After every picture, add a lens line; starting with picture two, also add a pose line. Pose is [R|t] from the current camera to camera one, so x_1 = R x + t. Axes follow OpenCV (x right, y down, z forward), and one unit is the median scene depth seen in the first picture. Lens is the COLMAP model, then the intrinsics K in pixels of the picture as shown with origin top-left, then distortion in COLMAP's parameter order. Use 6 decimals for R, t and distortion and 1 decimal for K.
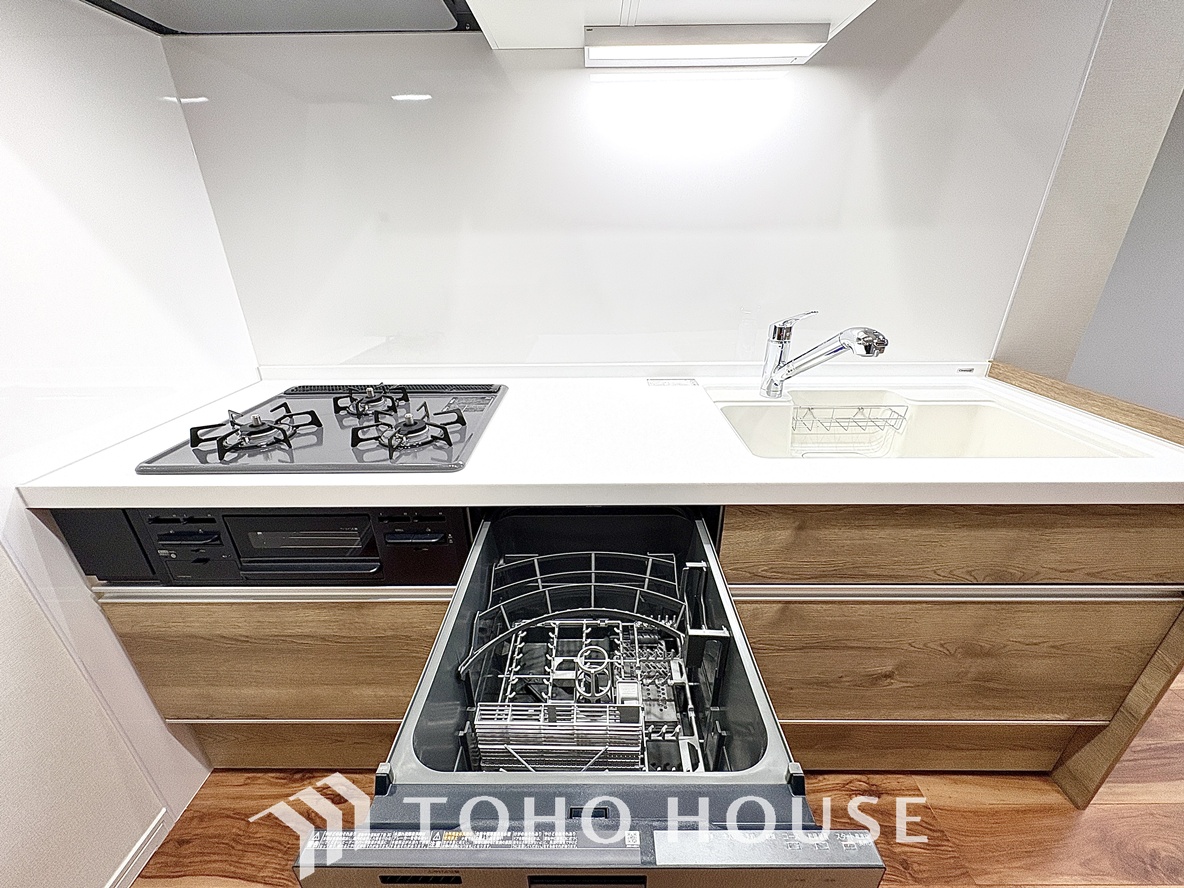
lens RADIAL K [[472.9, 0, 596.4], [0, 472.9, 443.8], [0, 0, 1]] dist [-0.002228, 0.000938]
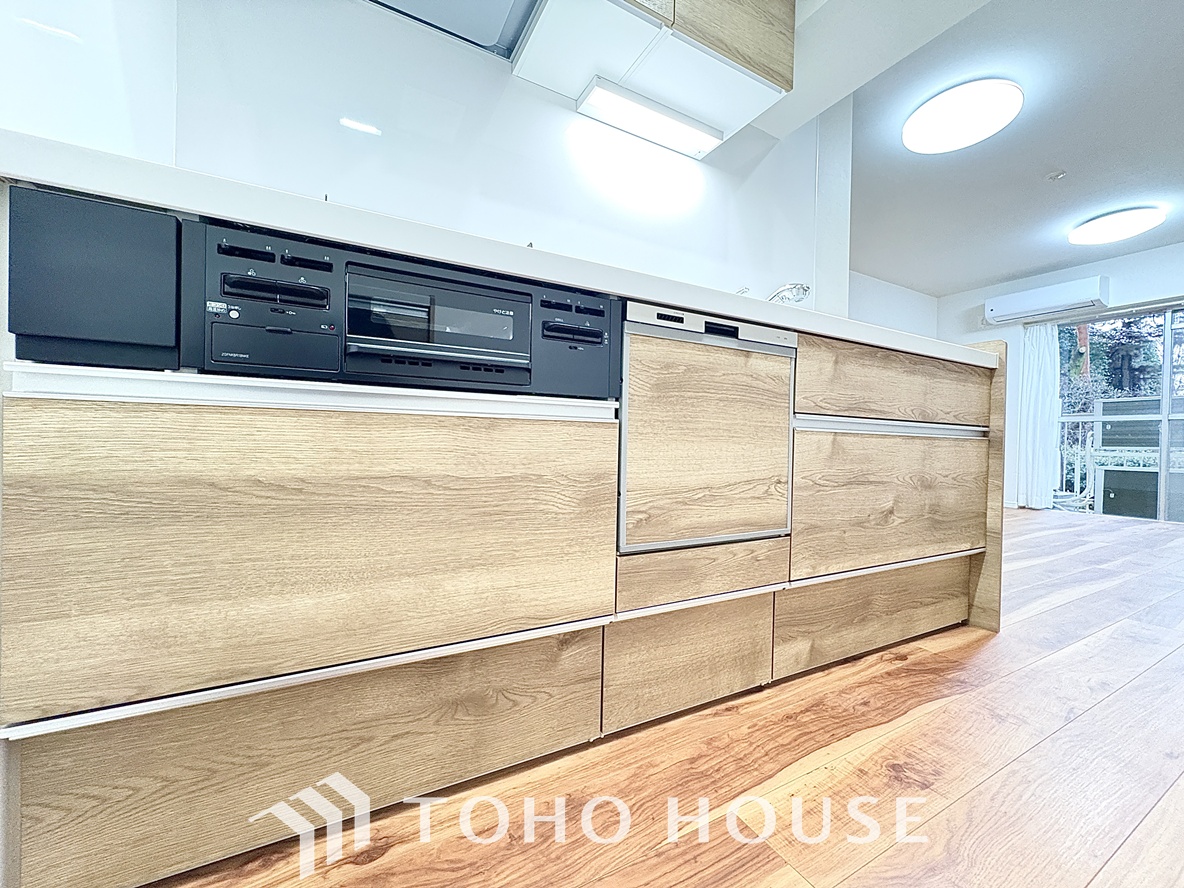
lens RADIAL K [[472.9, 0, 597.1], [0, 472.9, 443.6], [0, 0, 1]] dist [-0.002228, 0.000938]
pose [[0.873823, 0.020760, 0.485800, -0.699016], [0.172481, 0.920886, -0.349598, 0.648192], [-0.454624, 0.389278, 0.801111, 0.290647]]
